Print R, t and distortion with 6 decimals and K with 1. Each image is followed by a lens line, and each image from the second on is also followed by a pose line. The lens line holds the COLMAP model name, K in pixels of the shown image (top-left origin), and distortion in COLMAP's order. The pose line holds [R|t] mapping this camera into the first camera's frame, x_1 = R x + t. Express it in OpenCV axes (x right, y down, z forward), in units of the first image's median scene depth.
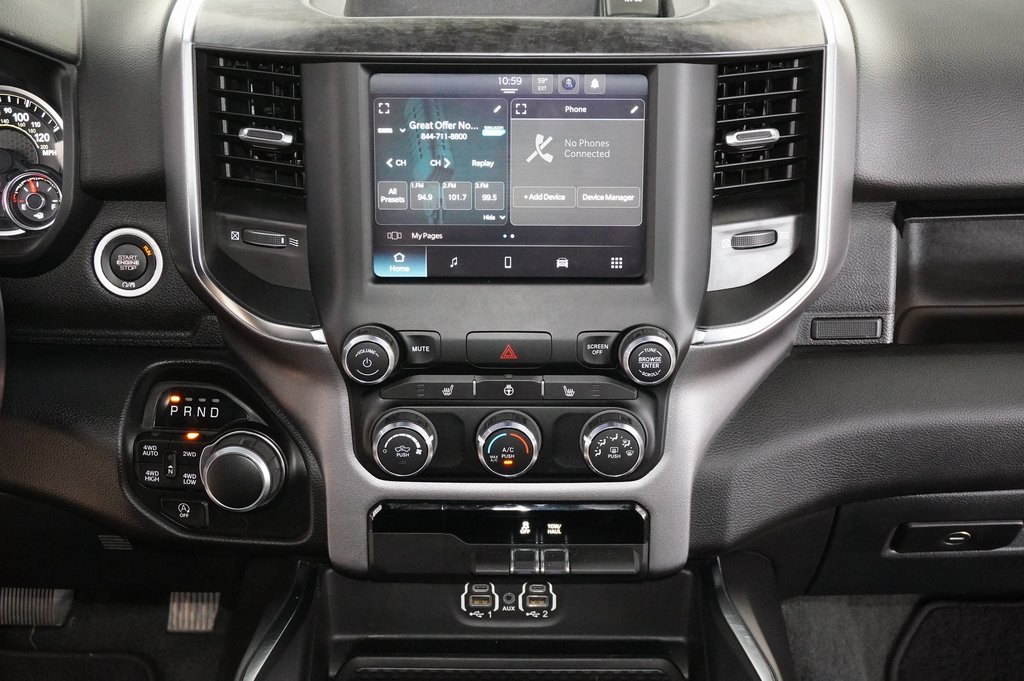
lens RADIAL K [[1486.1, 0, 511.9], [0, 1486.1, 340.1], [0, 0, 1]] dist [0.047037, 0.000000]
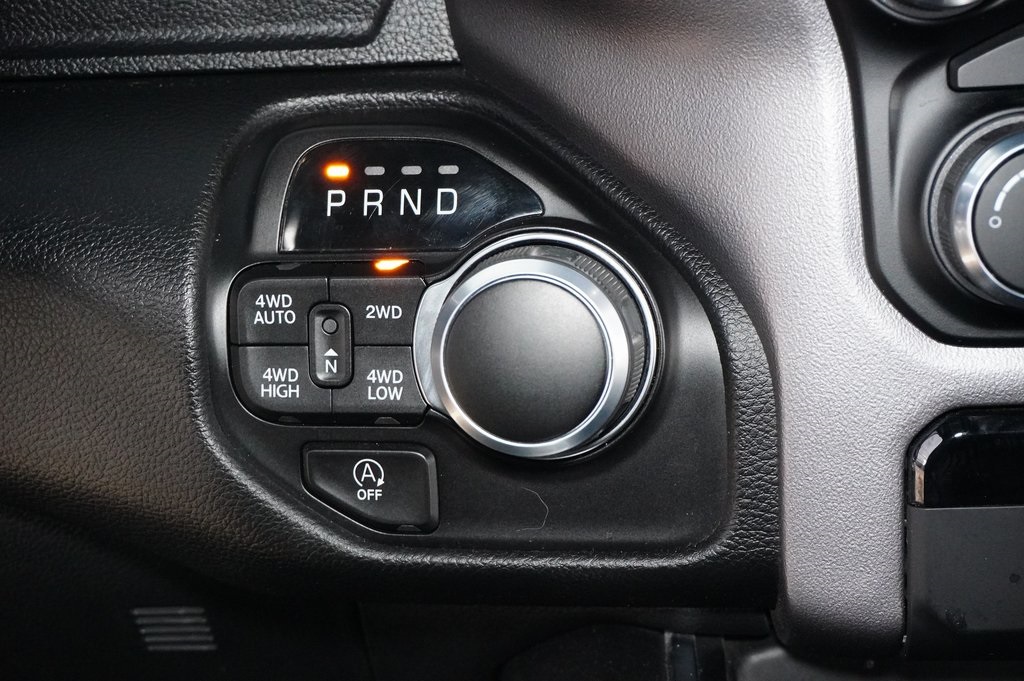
lens RADIAL K [[1847.0, 0, 511.9], [0, 1847.0, 341.0], [0, 0, 1]] dist [-0.092873, 0.000000]
pose [[0.997827, -0.043359, -0.049617, -0.163327], [0.036089, 0.989629, -0.139042, 0.144571], [0.055131, 0.136949, 0.989043, 0.563823]]
